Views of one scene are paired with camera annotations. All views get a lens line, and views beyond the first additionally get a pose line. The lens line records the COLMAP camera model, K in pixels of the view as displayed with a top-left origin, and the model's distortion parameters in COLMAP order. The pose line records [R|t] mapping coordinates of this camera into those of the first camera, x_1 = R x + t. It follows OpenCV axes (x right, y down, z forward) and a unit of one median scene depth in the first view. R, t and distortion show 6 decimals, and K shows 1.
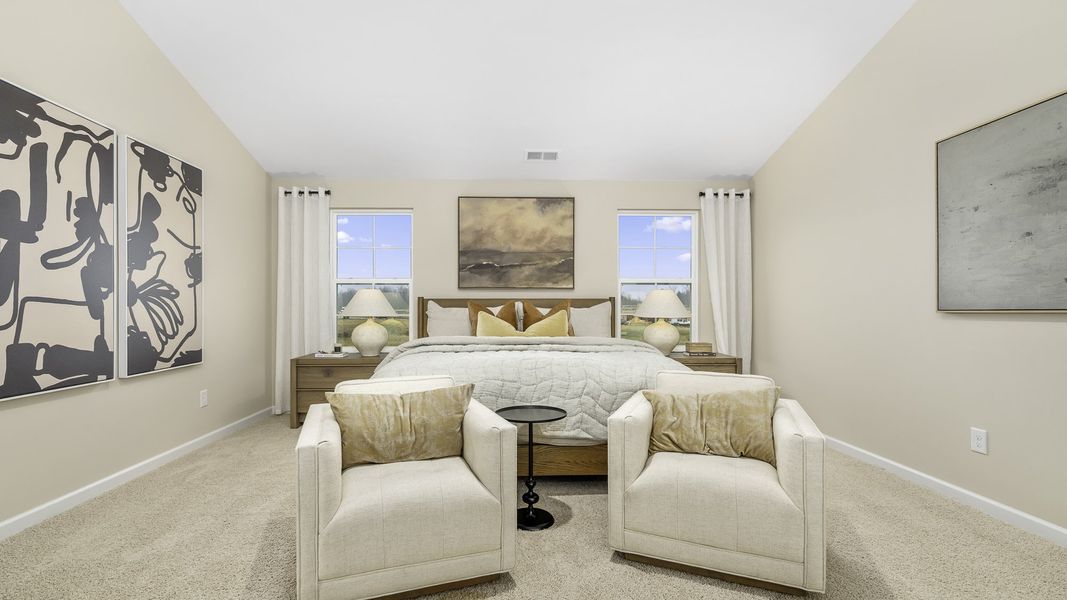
lens RADIAL K [[475.6, 0, 527.4], [0, 475.6, 306.9], [0, 0, 1]] dist [-0.002365, 0.000931]
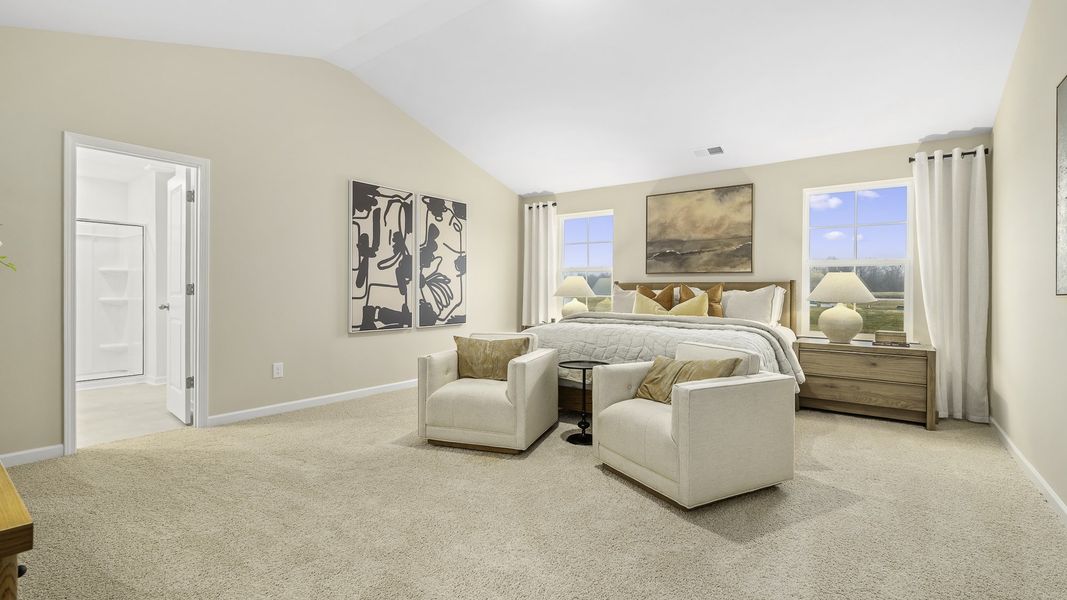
lens RADIAL K [[475.6, 0, 541.8], [0, 475.6, 291.2], [0, 0, 1]] dist [-0.002365, 0.000931]
pose [[0.796080, 0.005882, -0.605163, 0.571213], [-0.004478, 0.999983, 0.003829, 0.001168], [0.605175, -0.000338, 0.796092, -0.148091]]
